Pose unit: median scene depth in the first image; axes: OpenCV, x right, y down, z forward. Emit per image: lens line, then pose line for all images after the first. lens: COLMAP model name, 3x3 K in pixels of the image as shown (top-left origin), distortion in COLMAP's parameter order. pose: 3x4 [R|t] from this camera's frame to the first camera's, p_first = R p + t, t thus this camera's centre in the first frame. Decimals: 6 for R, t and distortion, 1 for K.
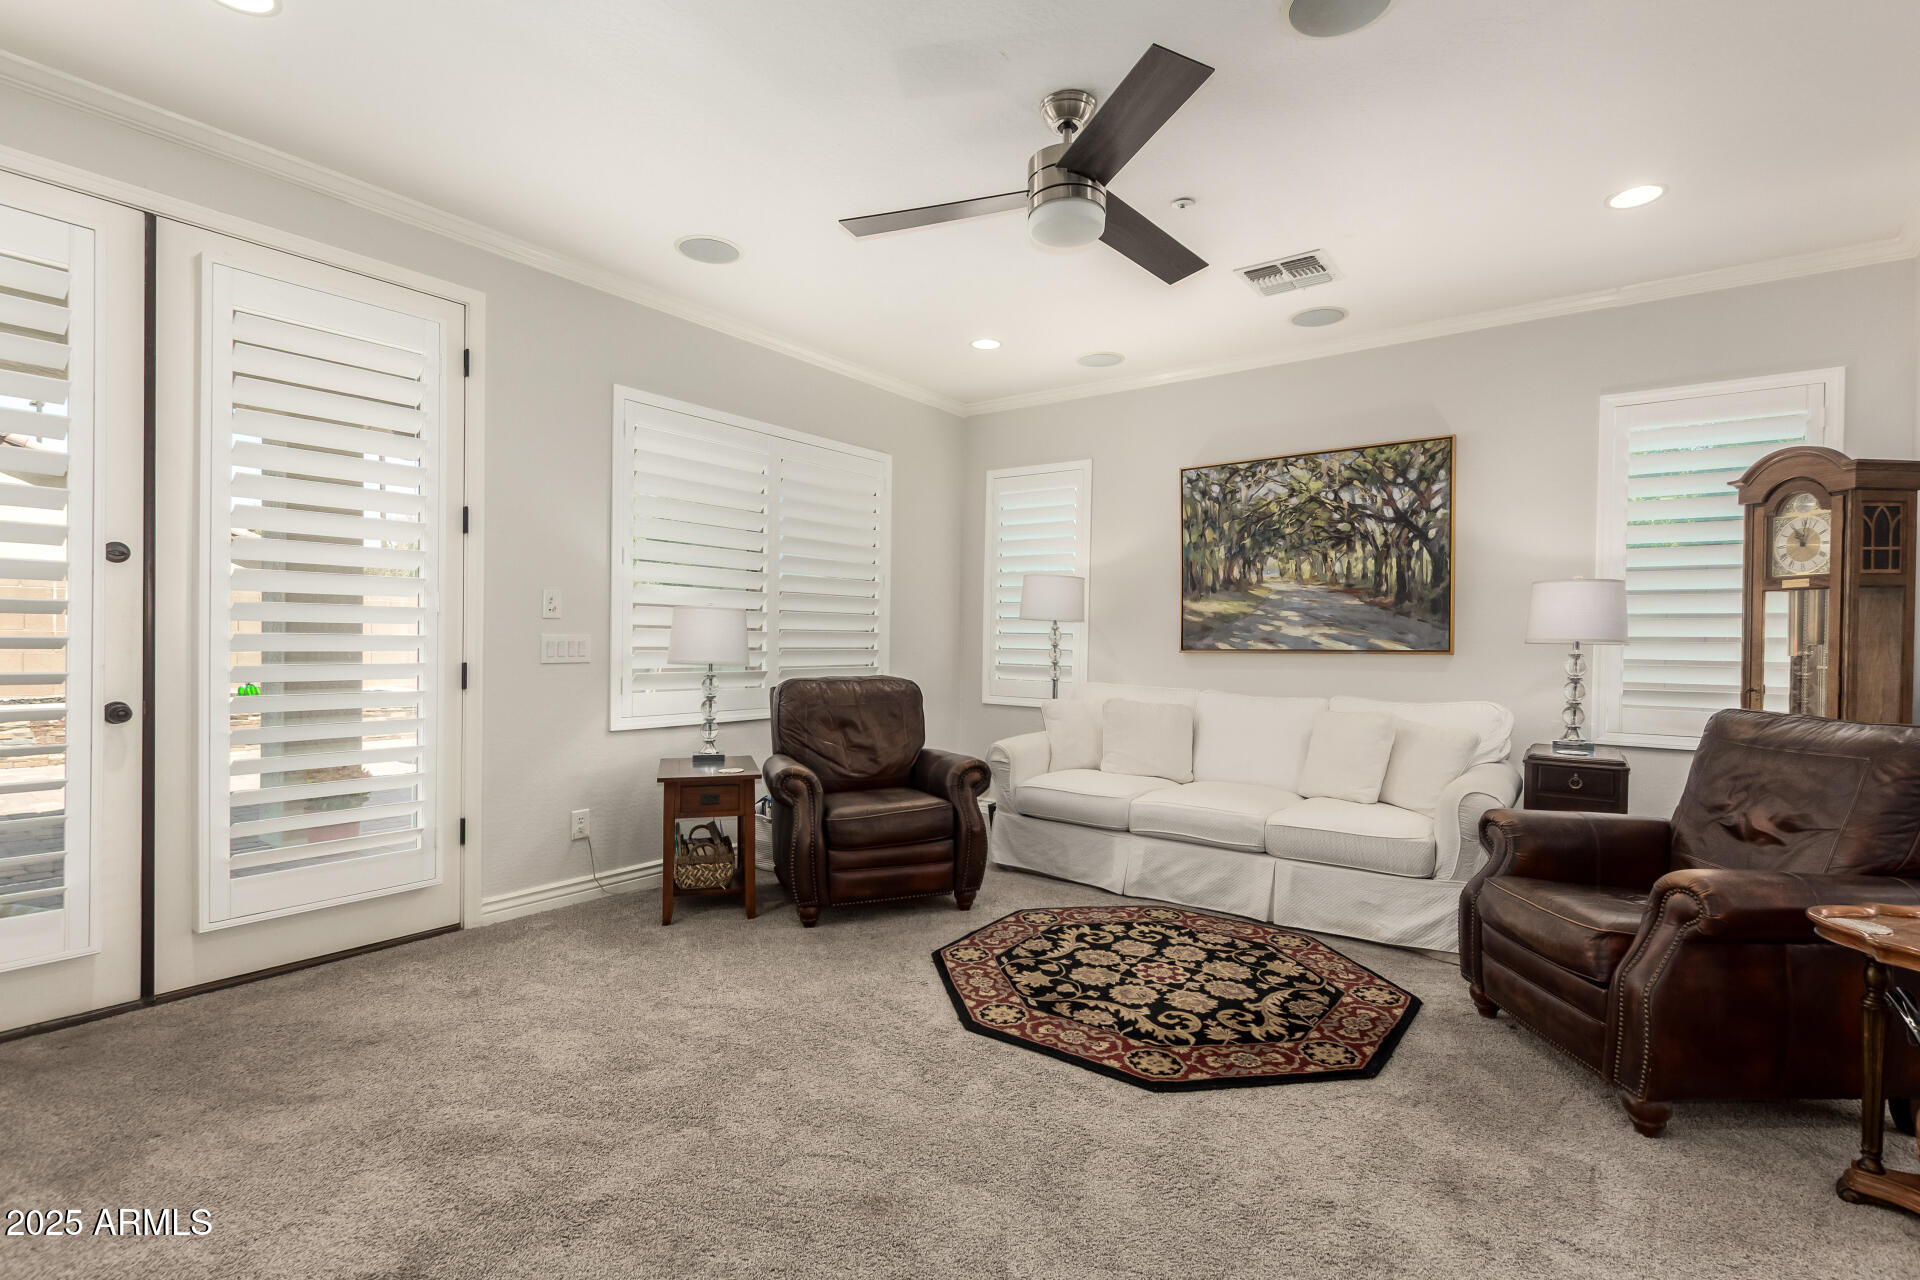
lens RADIAL K [[889.3, 0, 976.5], [0, 889.3, 652.0], [0, 0, 1]] dist [0.003160, 0.000327]
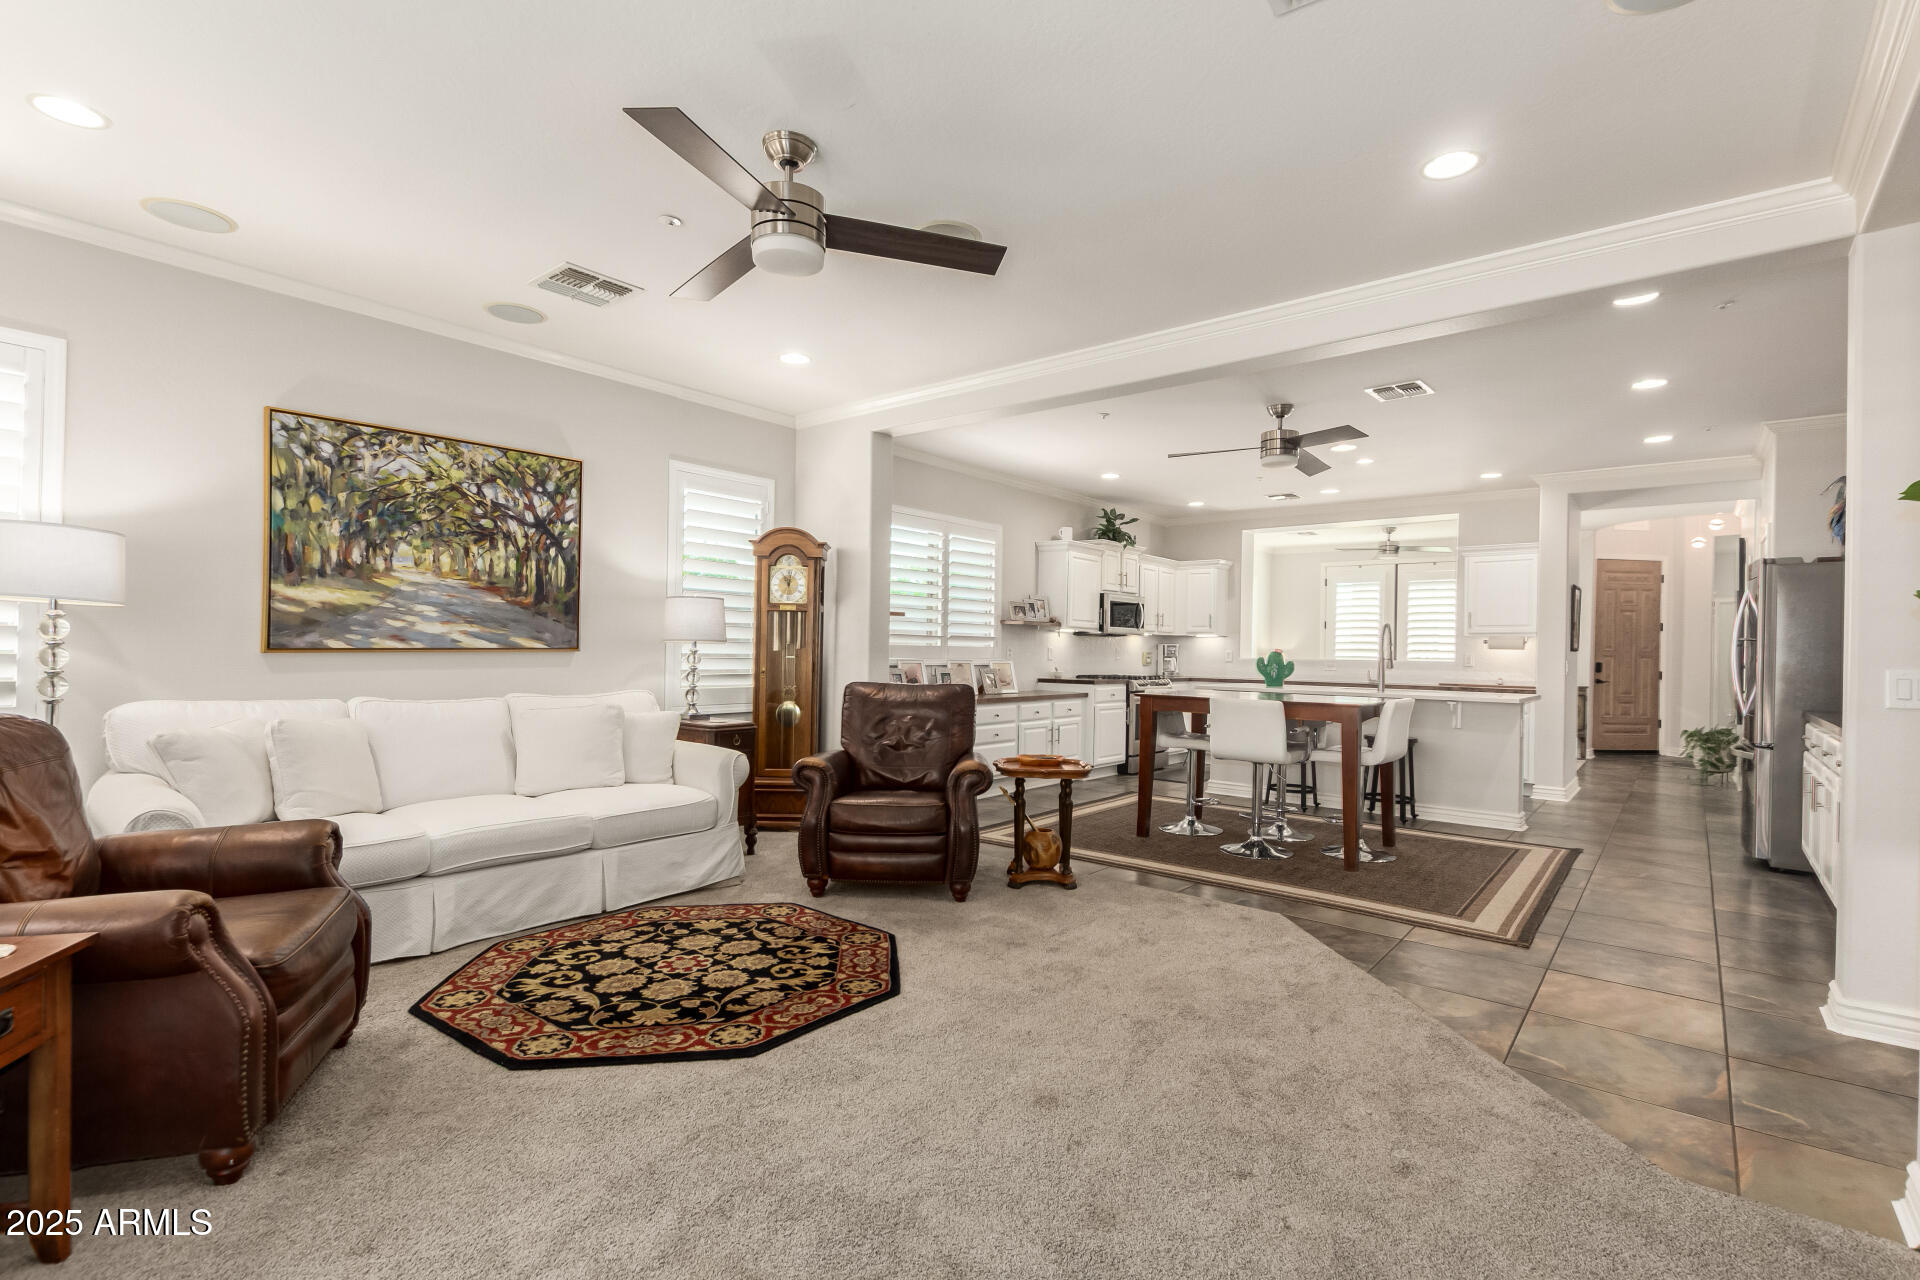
lens RADIAL K [[889.3, 0, 967.8], [0, 889.3, 650.0], [0, 0, 1]] dist [0.003160, 0.000327]
pose [[0.051046, -0.013453, 0.998606, -0.700287], [-0.002425, 0.999905, 0.013594, -0.019005], [-0.998693, -0.003116, 0.051009, 0.532412]]
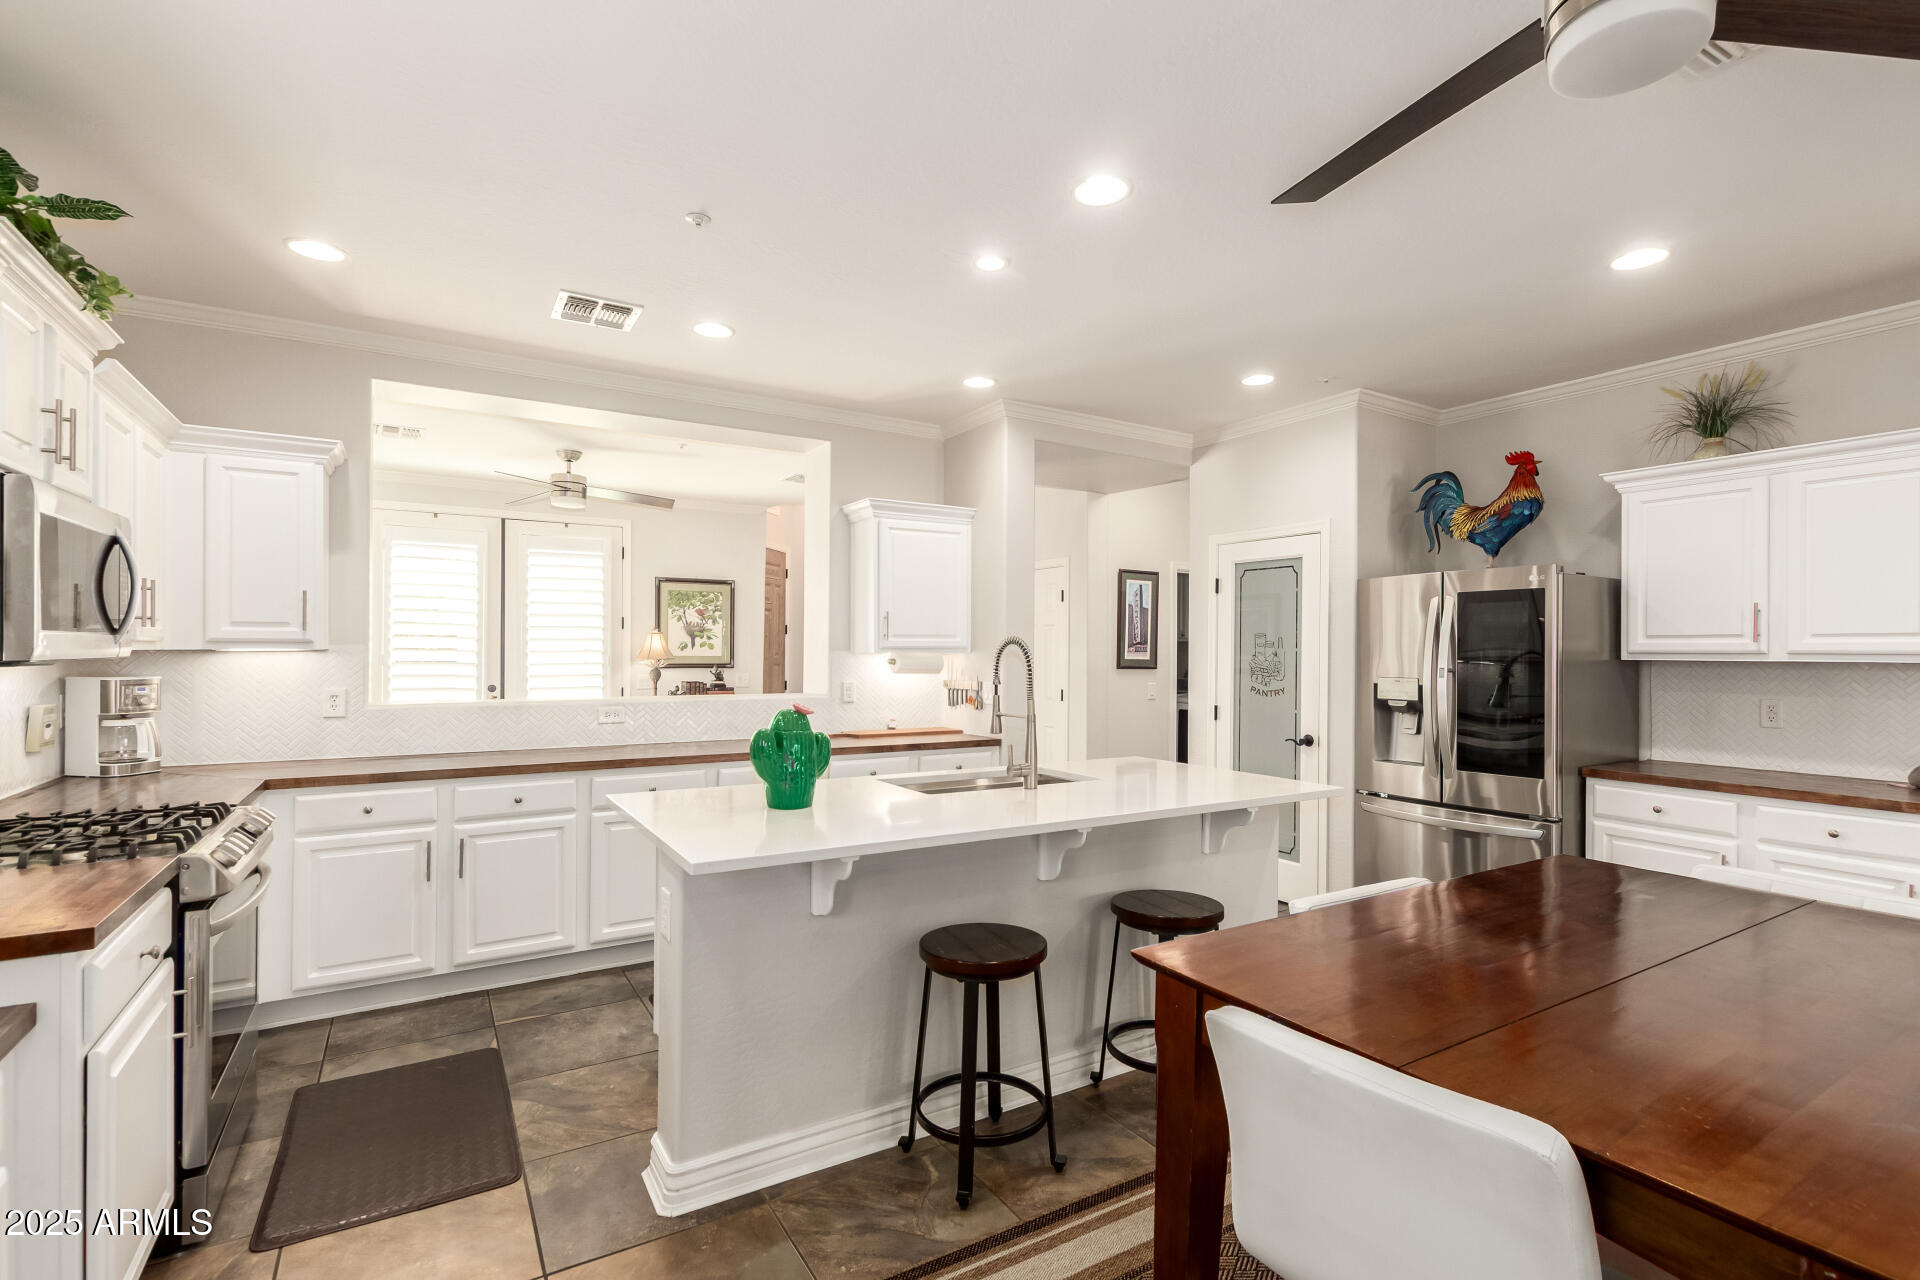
lens RADIAL K [[889.3, 0, 962.4], [0, 889.3, 634.7], [0, 0, 1]] dist [0.003160, 0.000327]
pose [[-0.926129, -0.012953, 0.376983, 1.035483], [-0.014134, 0.999900, -0.000367, -0.053264], [-0.376941, -0.005668, -0.926220, 0.561036]]
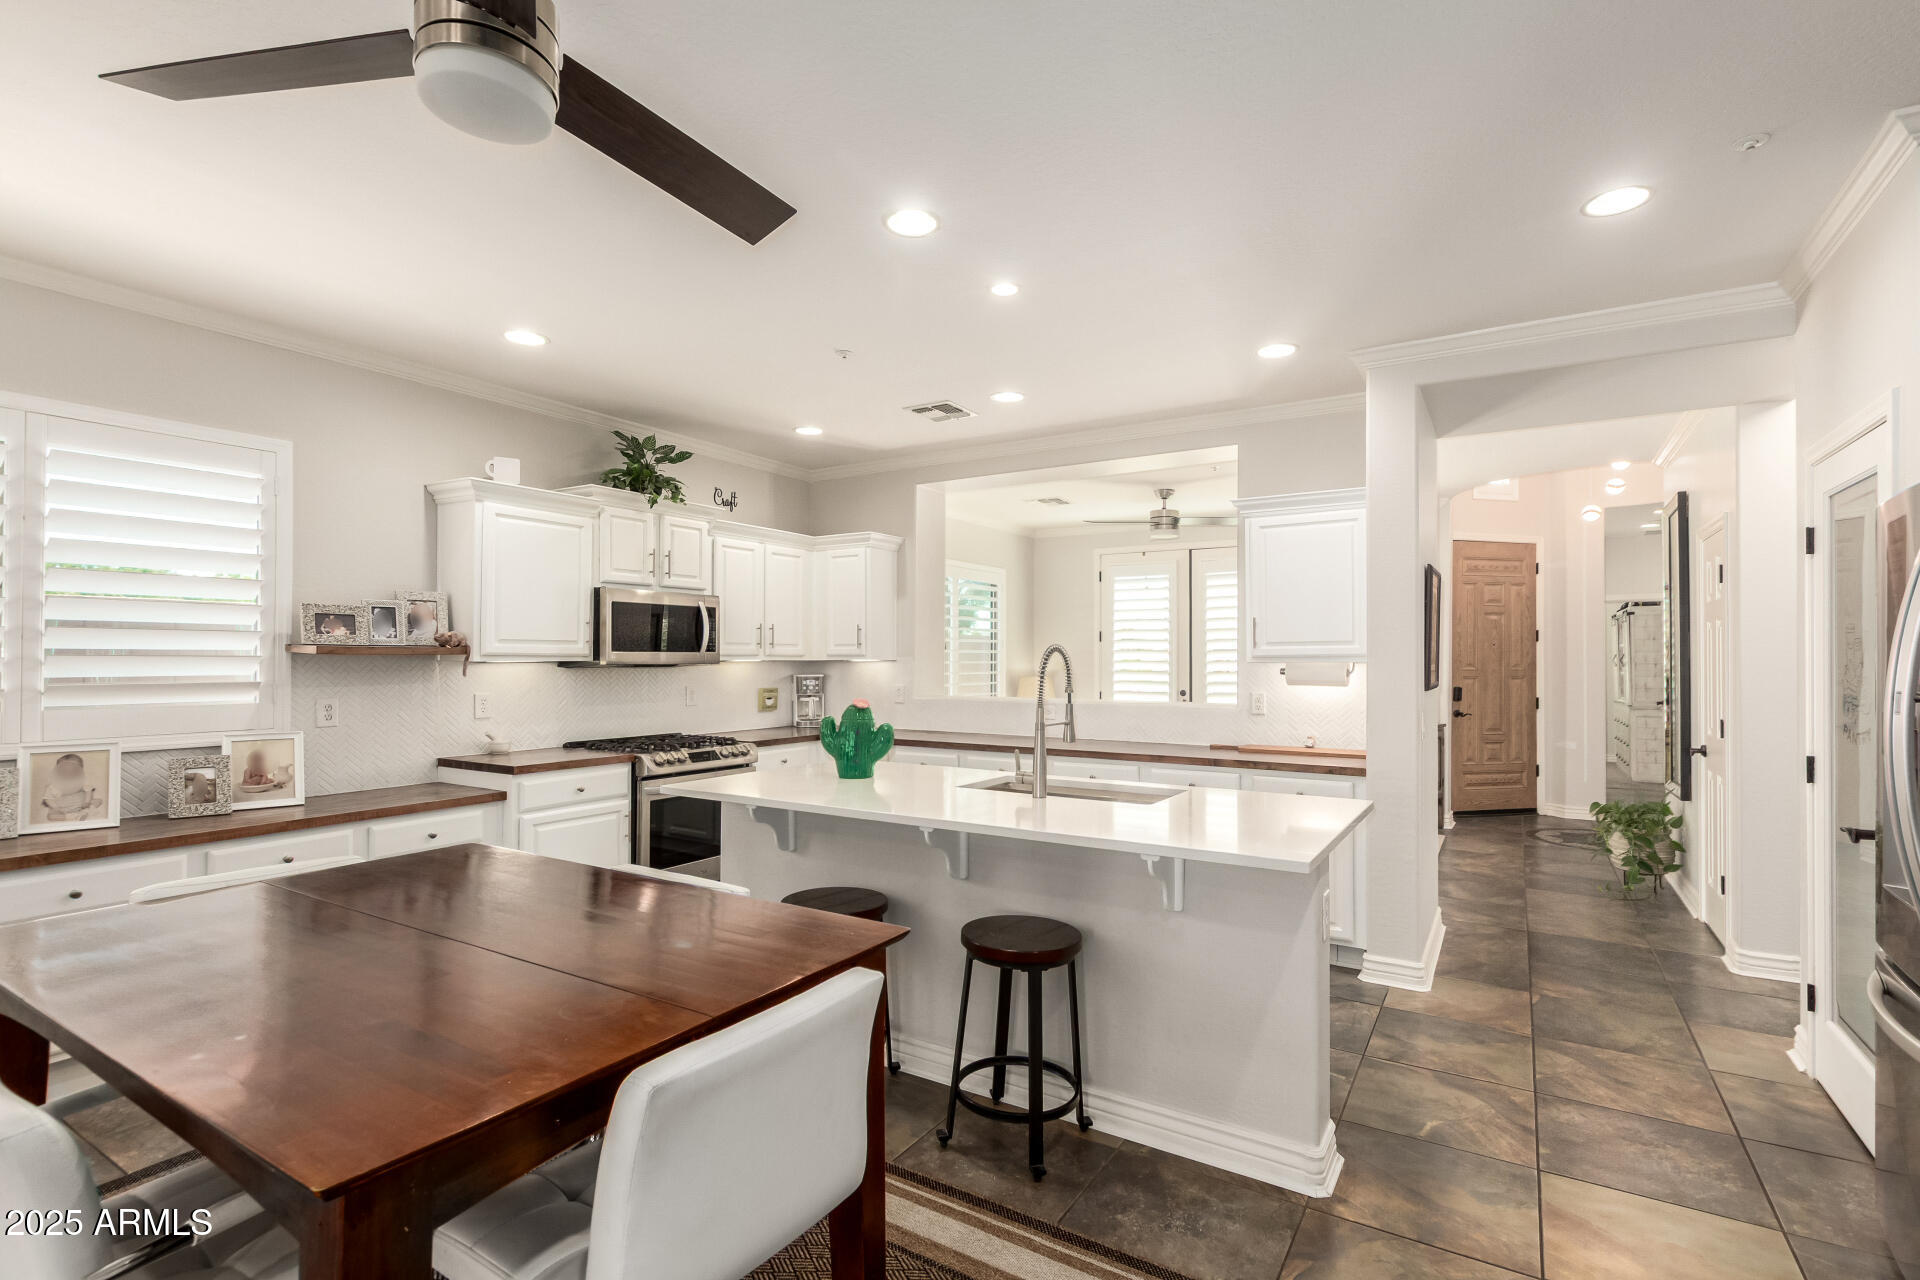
lens RADIAL K [[889.3, 0, 969.8], [0, 889.3, 649.8], [0, 0, 1]] dist [0.003160, 0.000327]
pose [[-0.079603, -0.005989, 0.996809, 0.433749], [0.010134, 0.999925, 0.006817, -0.055929], [-0.996775, 0.010644, -0.079536, -0.140426]]
